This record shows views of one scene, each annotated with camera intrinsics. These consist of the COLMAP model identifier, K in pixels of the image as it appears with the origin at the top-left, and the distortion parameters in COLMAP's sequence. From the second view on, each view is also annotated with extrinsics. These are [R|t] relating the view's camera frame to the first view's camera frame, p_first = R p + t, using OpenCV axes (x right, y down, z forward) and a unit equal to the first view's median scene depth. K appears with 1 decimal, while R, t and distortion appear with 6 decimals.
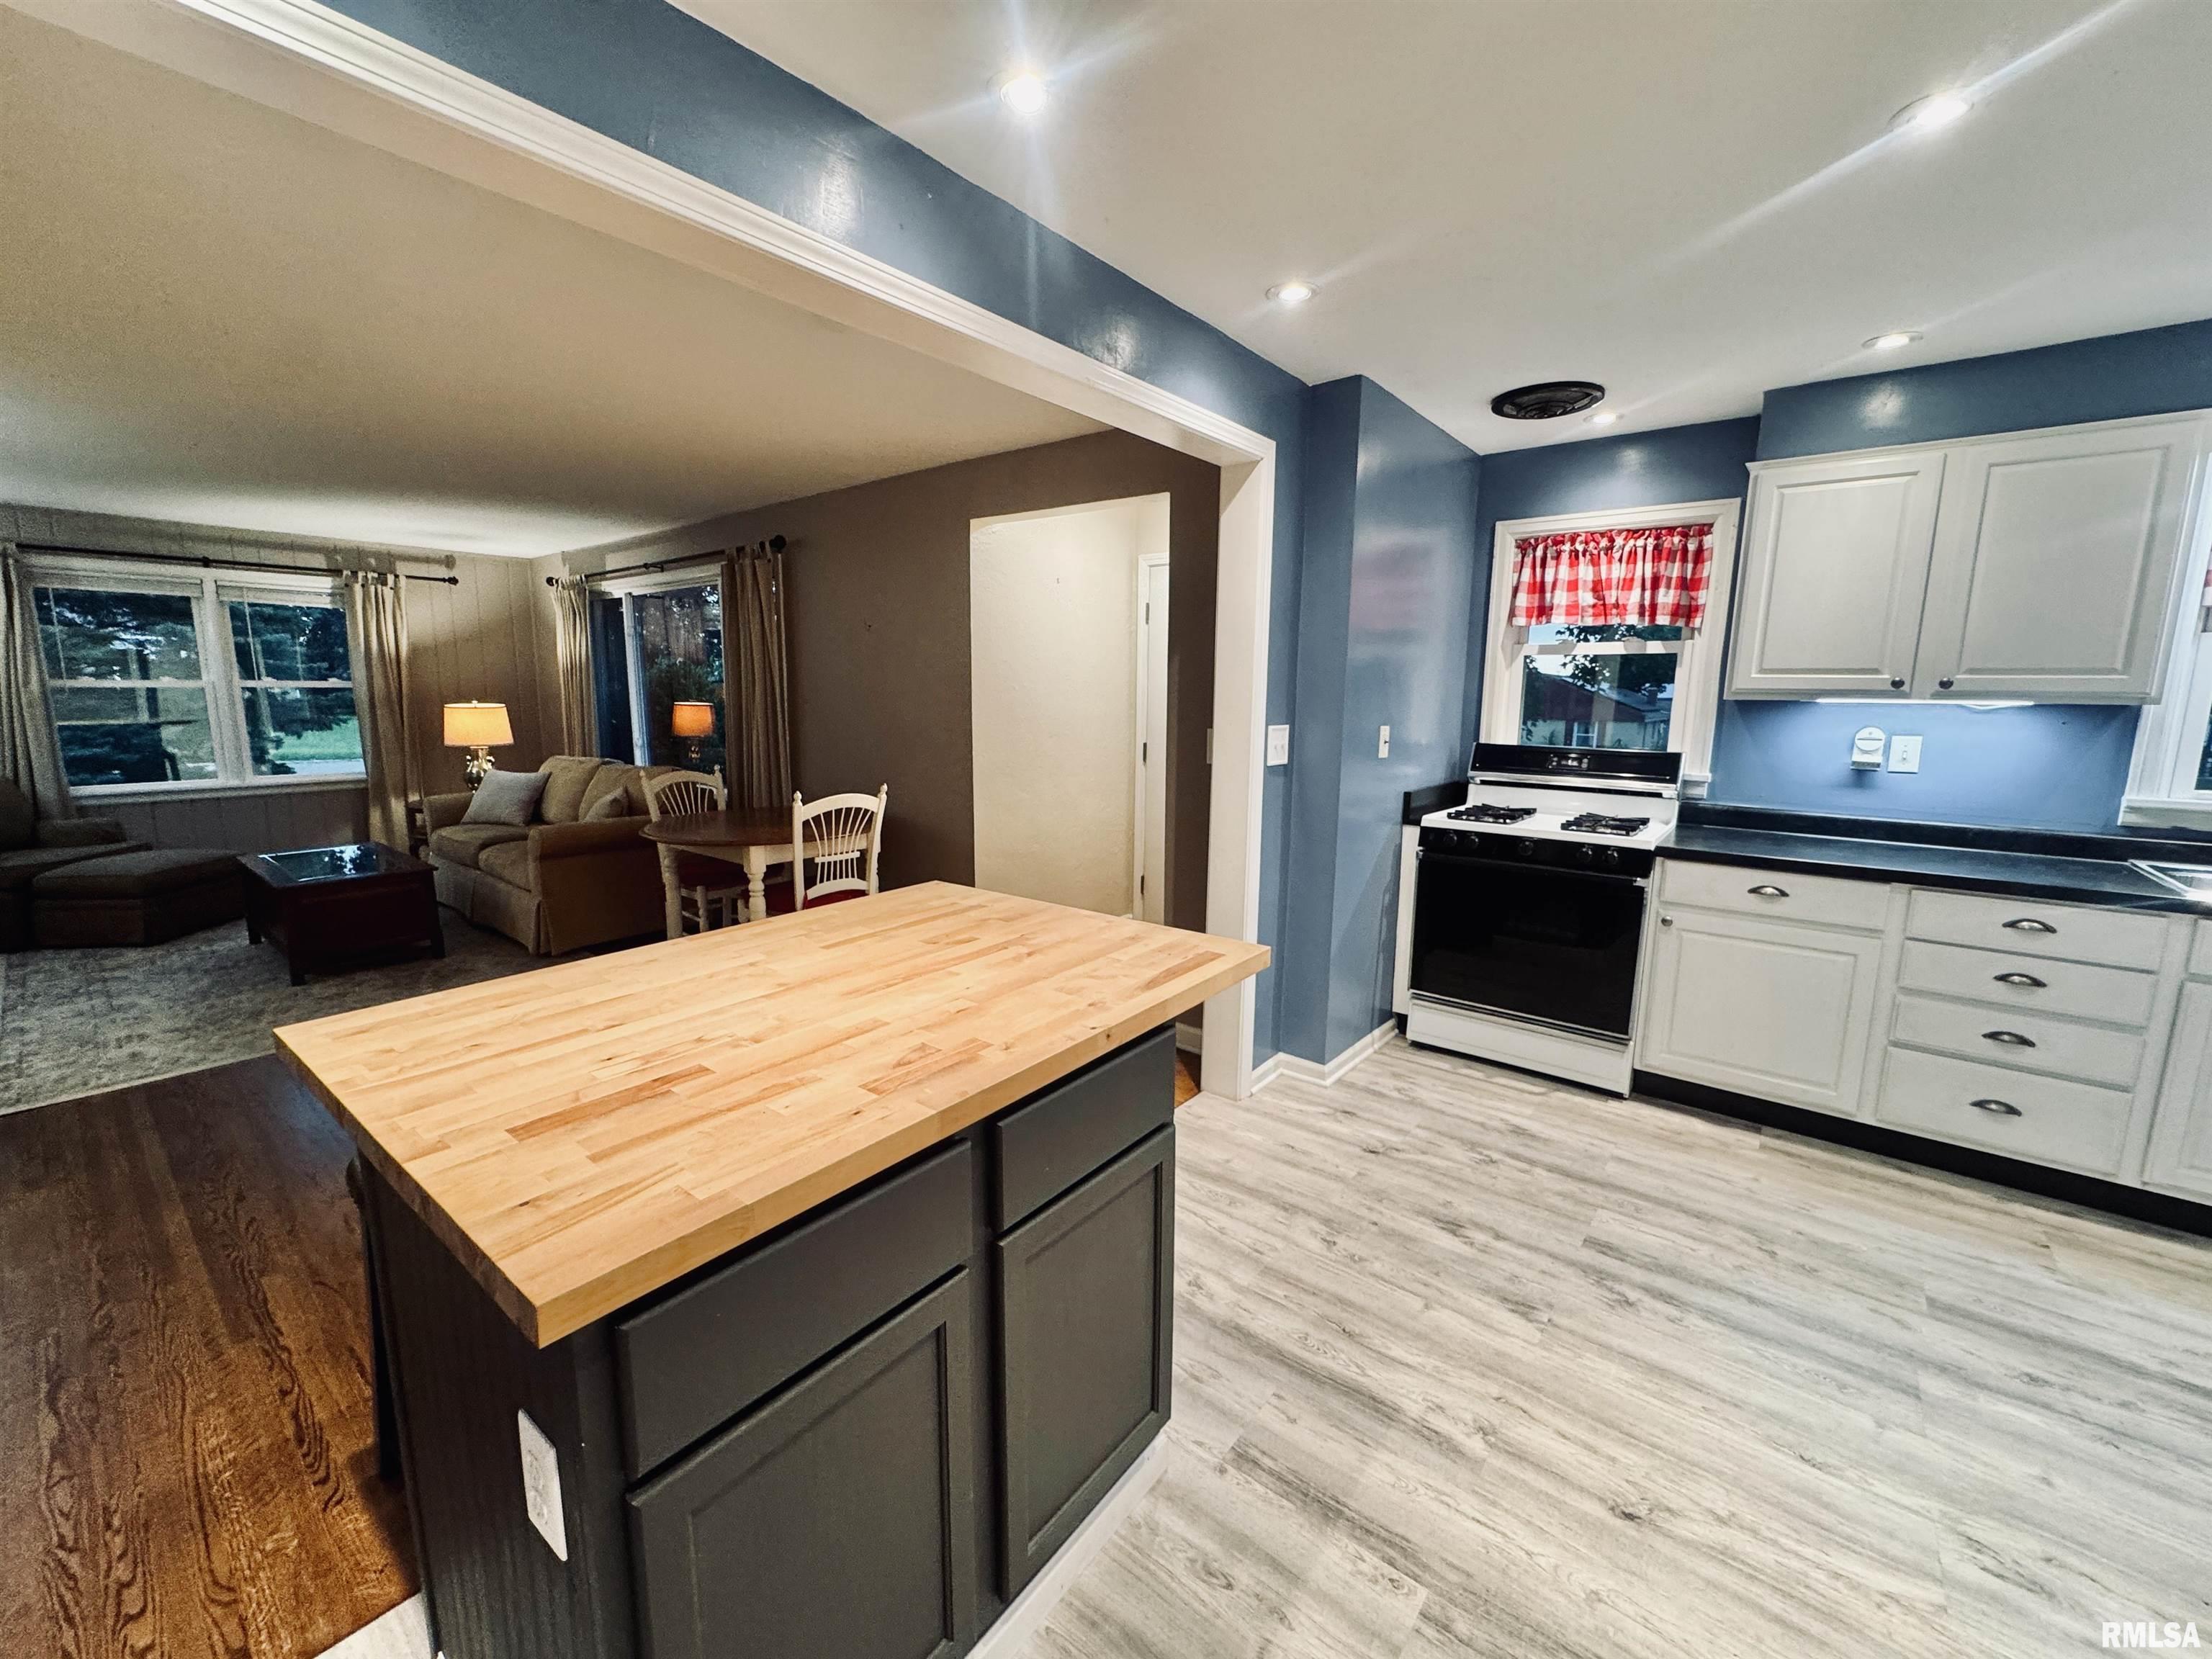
lens RADIAL K [[882.1, 0, 1104.8], [0, 882.1, 830.2], [0, 0, 1]] dist [-0.004189, 0.000246]
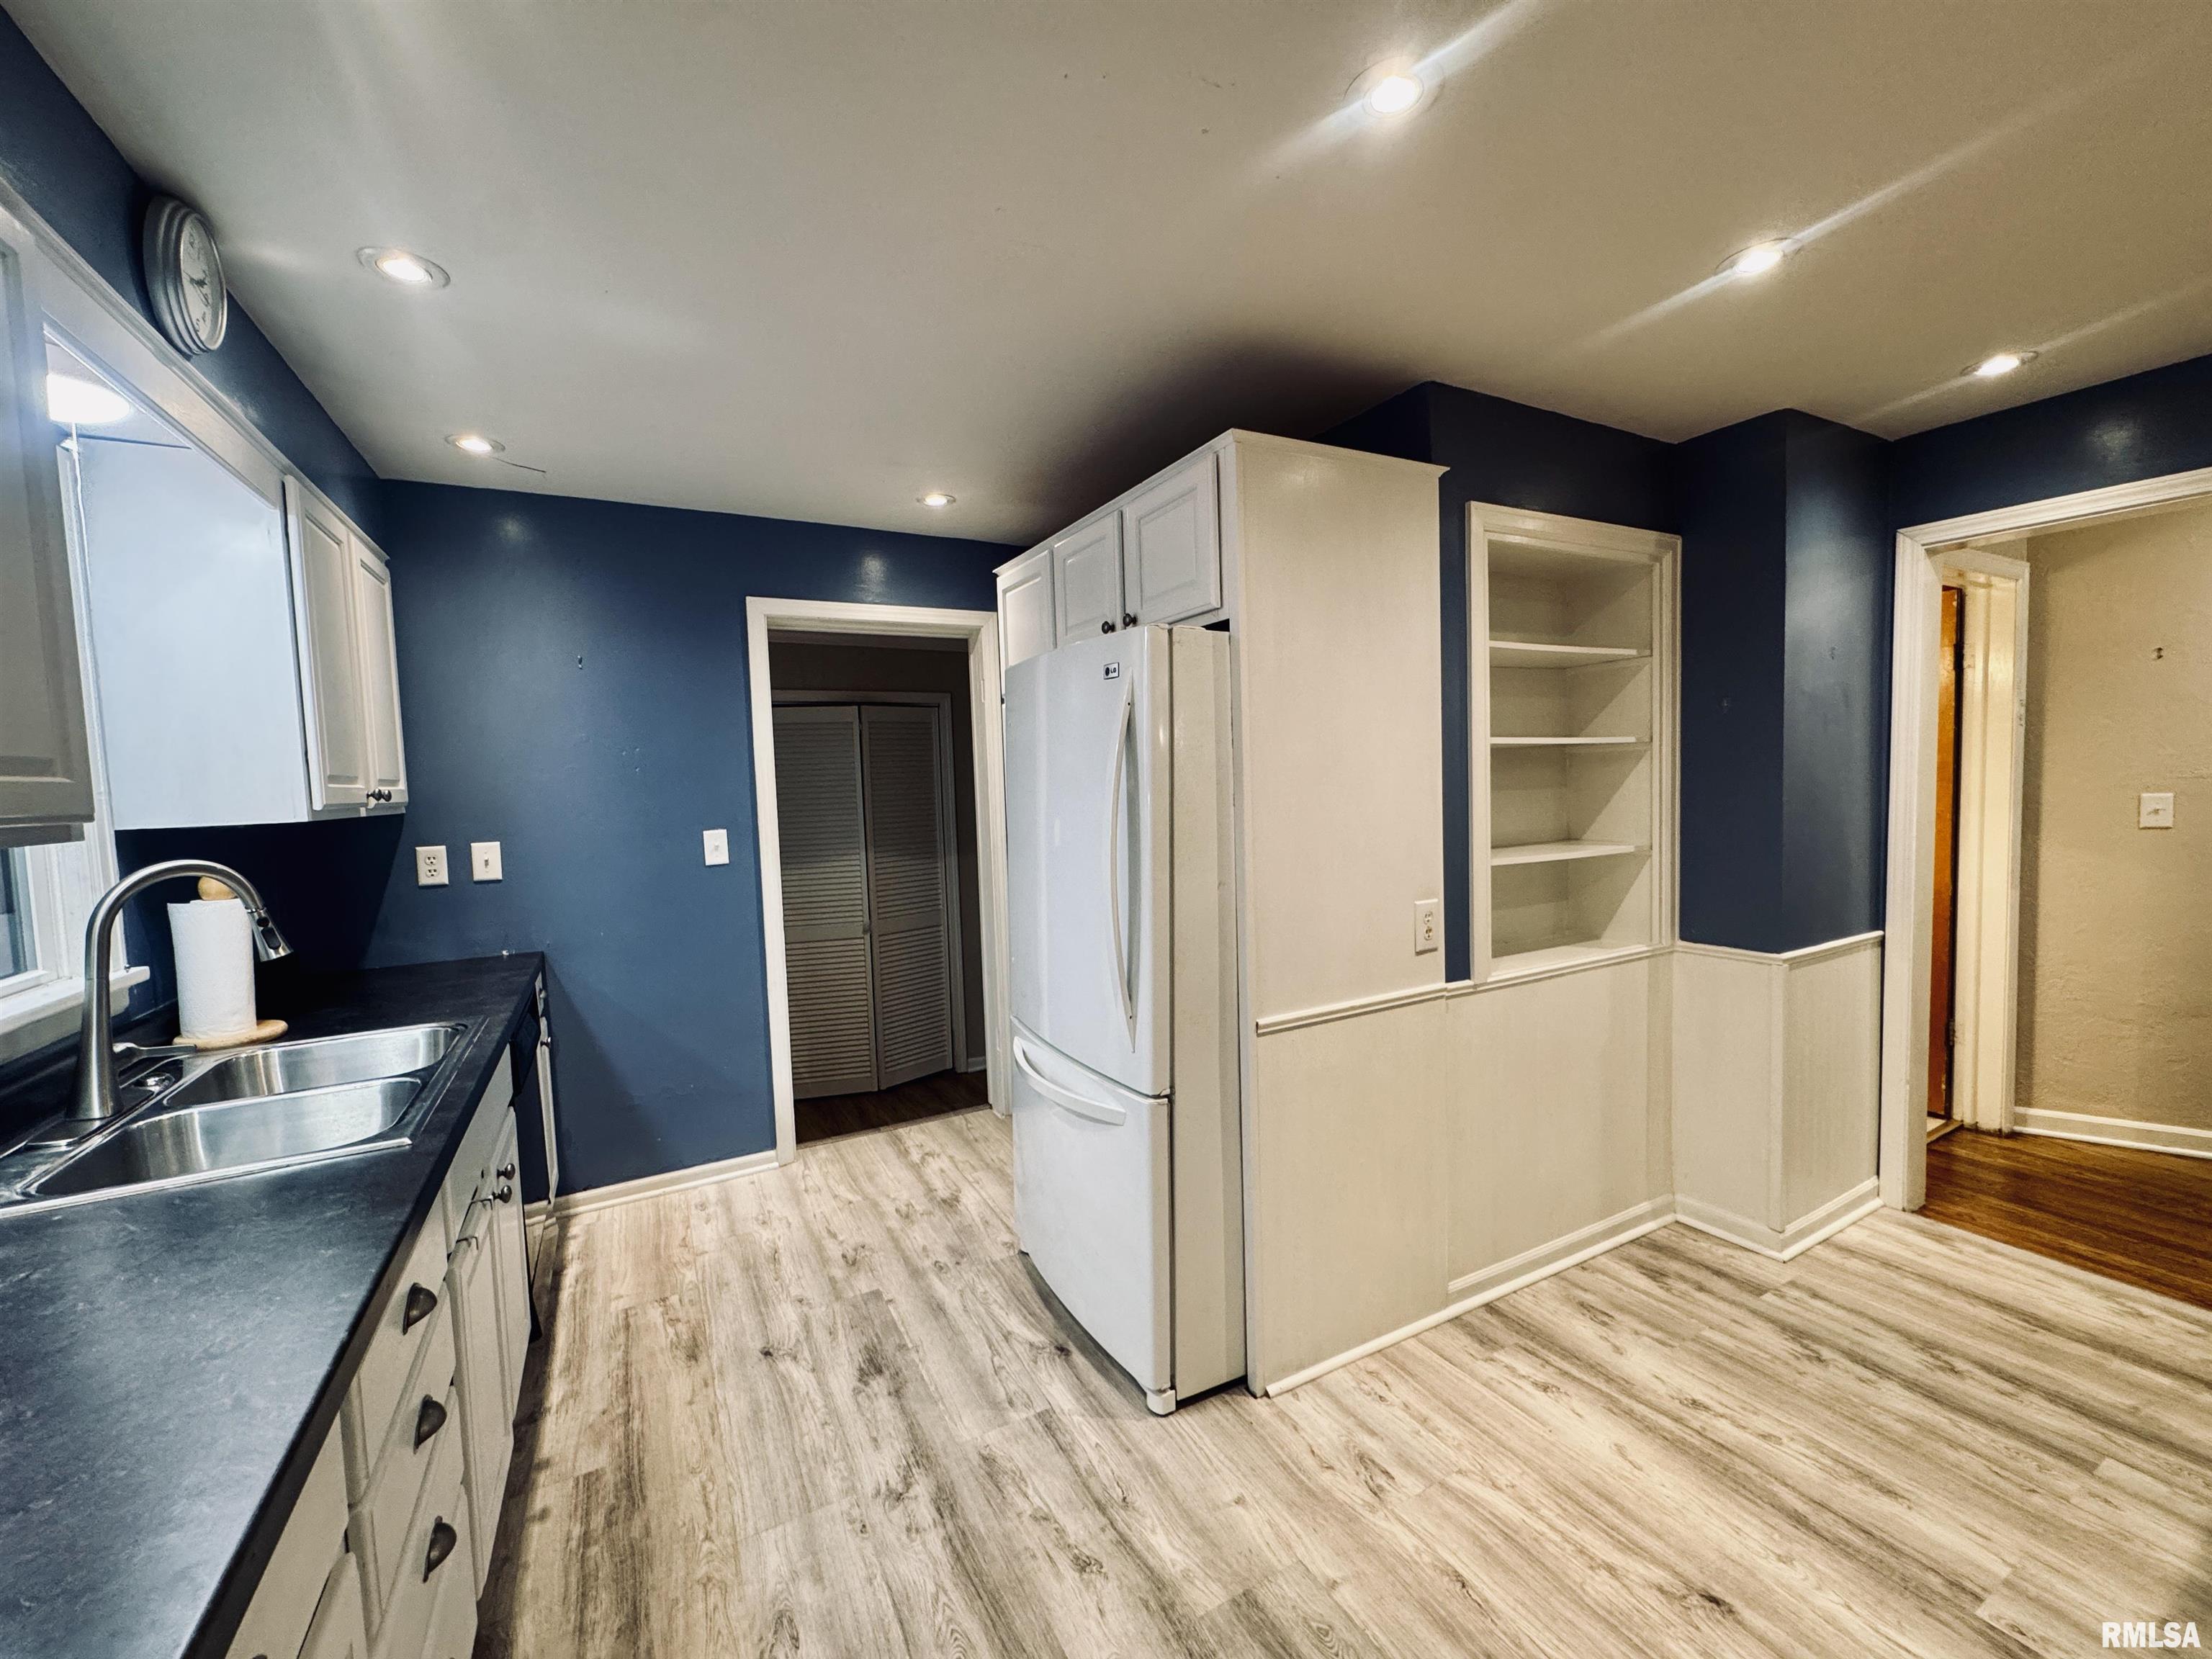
lens RADIAL K [[882.1, 0, 1104.8], [0, 882.1, 830.2], [0, 0, 1]] dist [-0.004189, 0.000246]
pose [[-0.923368, -0.006028, 0.383868, 0.421578], [0.081198, 0.974191, 0.210615, -0.159644], [-0.375230, 0.225644, -0.899048, 0.959196]]
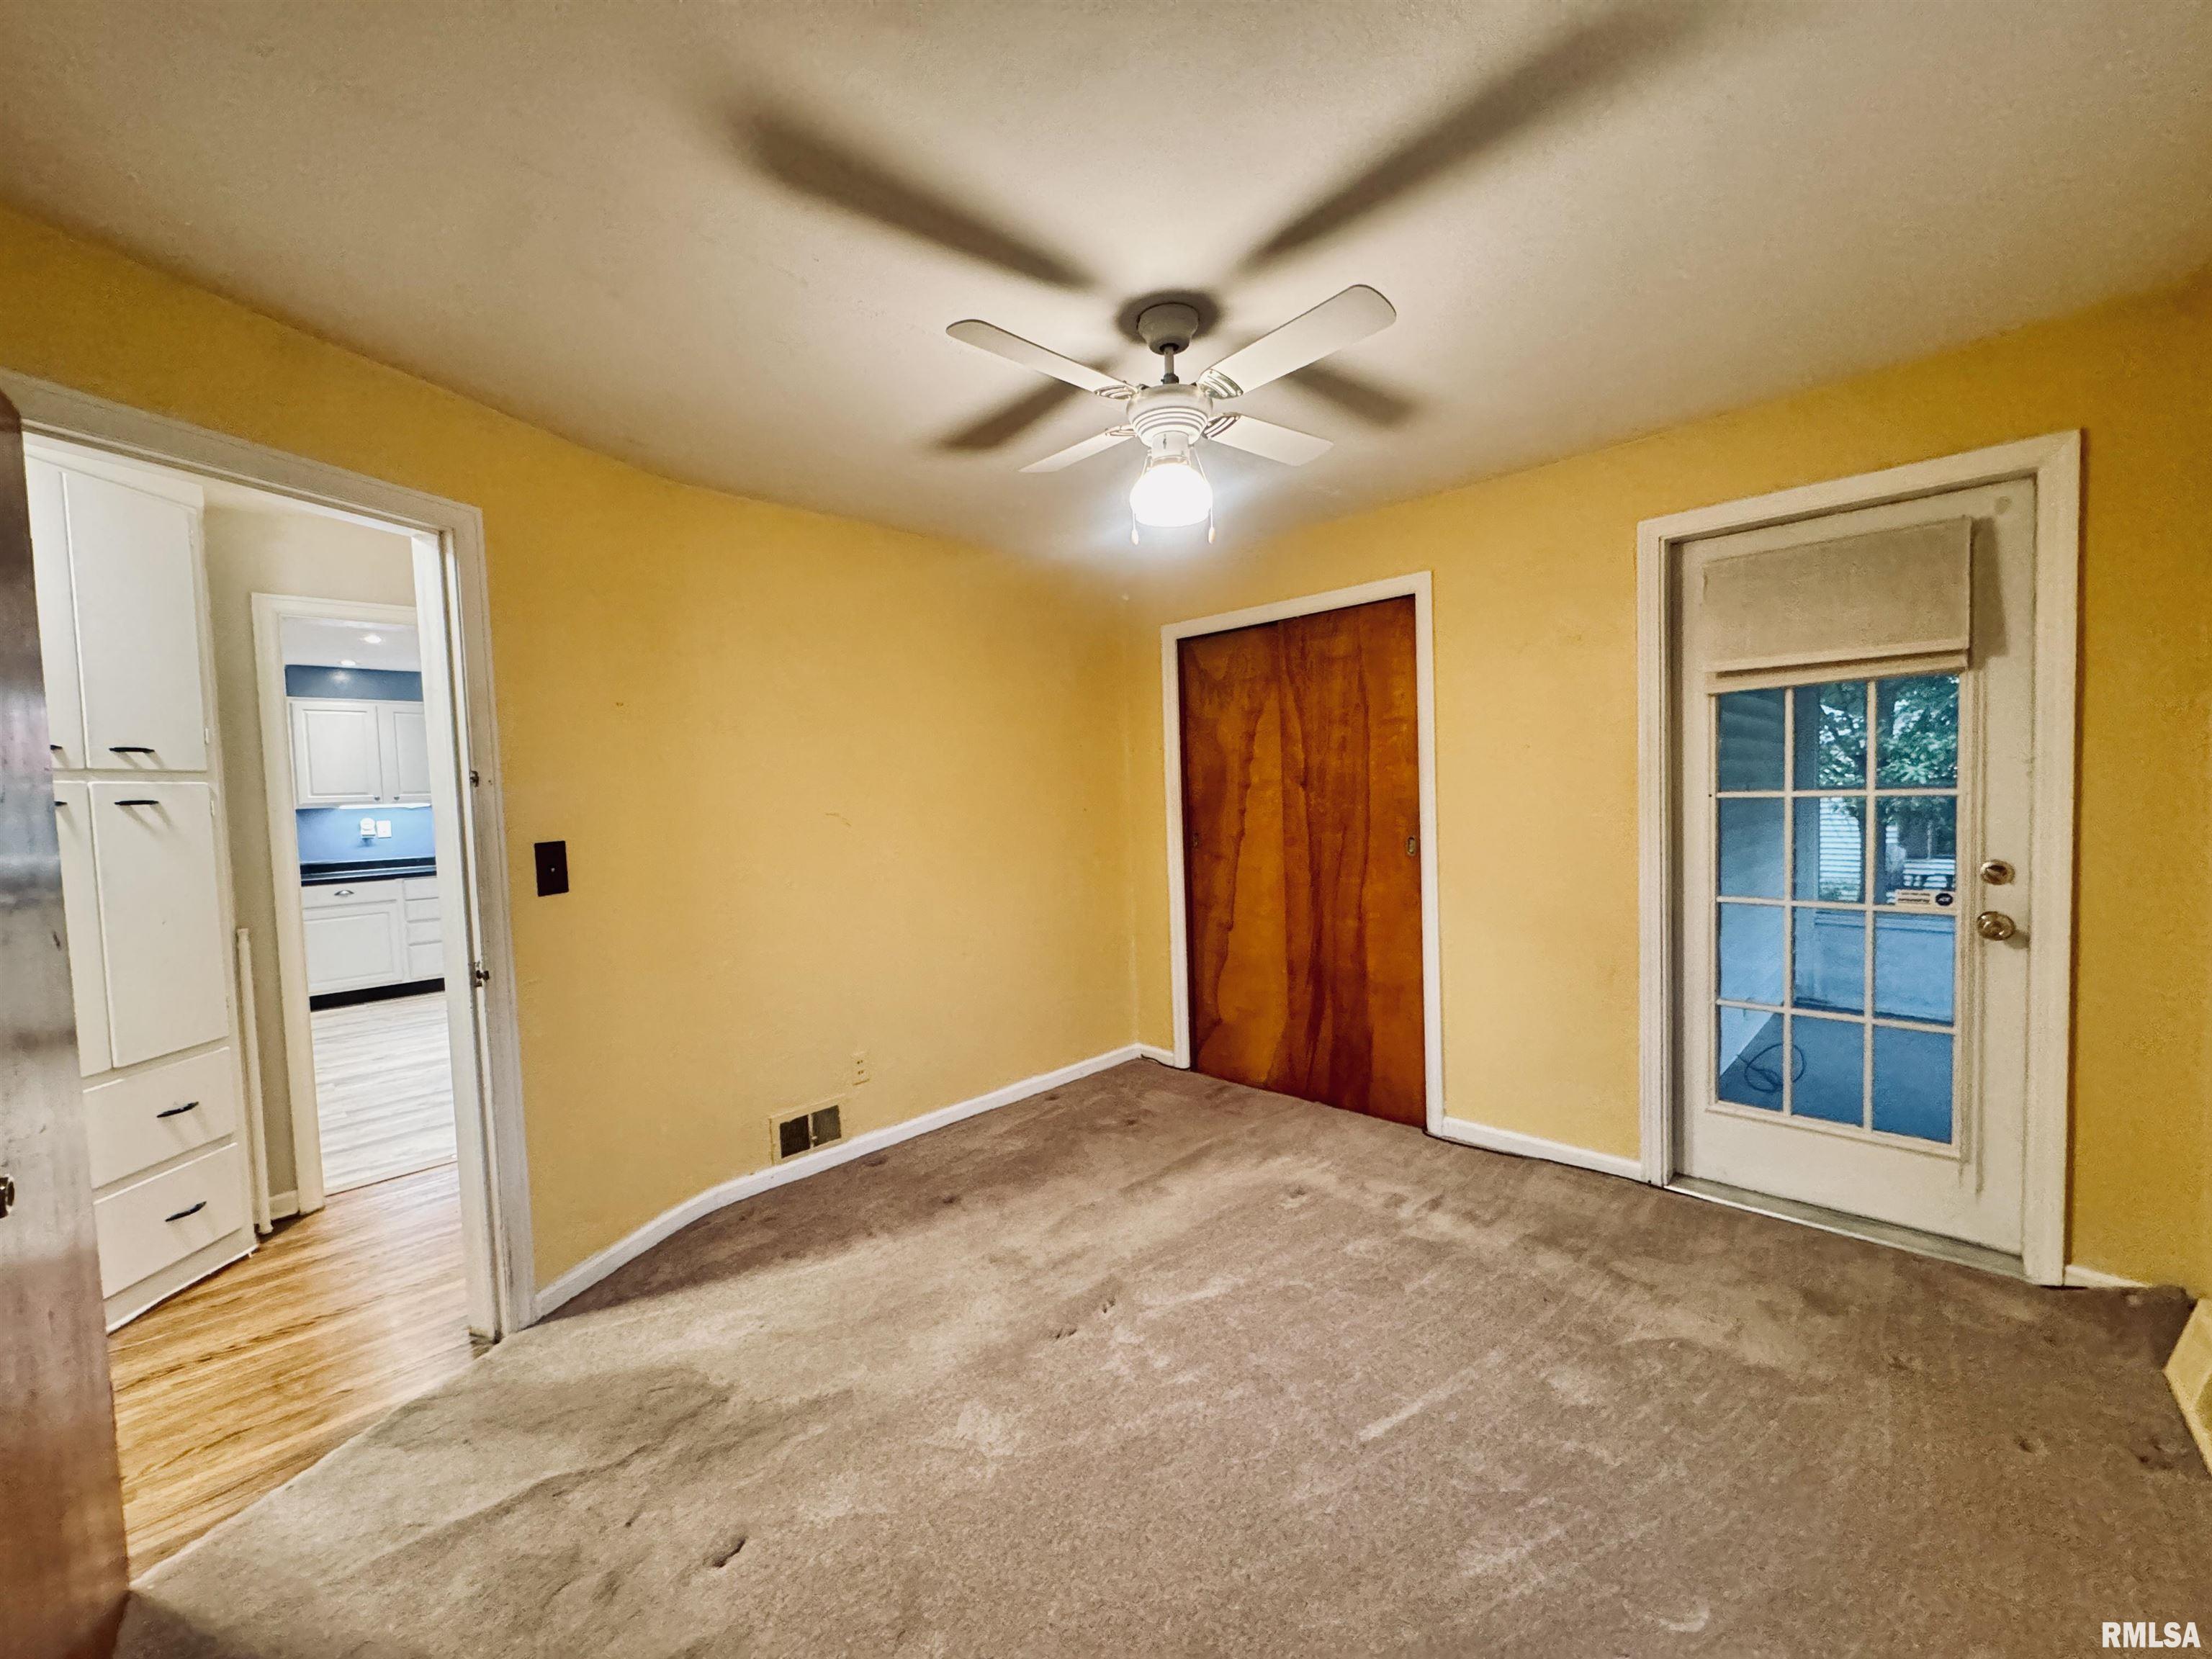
lens RADIAL K [[873.8, 0, 1106.1], [0, 873.8, 823.8], [0, 0, 1]] dist [0.000569, 0.000124]
pose [[0.093441, -0.058487, 0.993905, -1.118628], [0.190288, 0.980920, 0.039833, 0.158416], [-0.977271, 0.185406, 0.102788, -1.019765]]
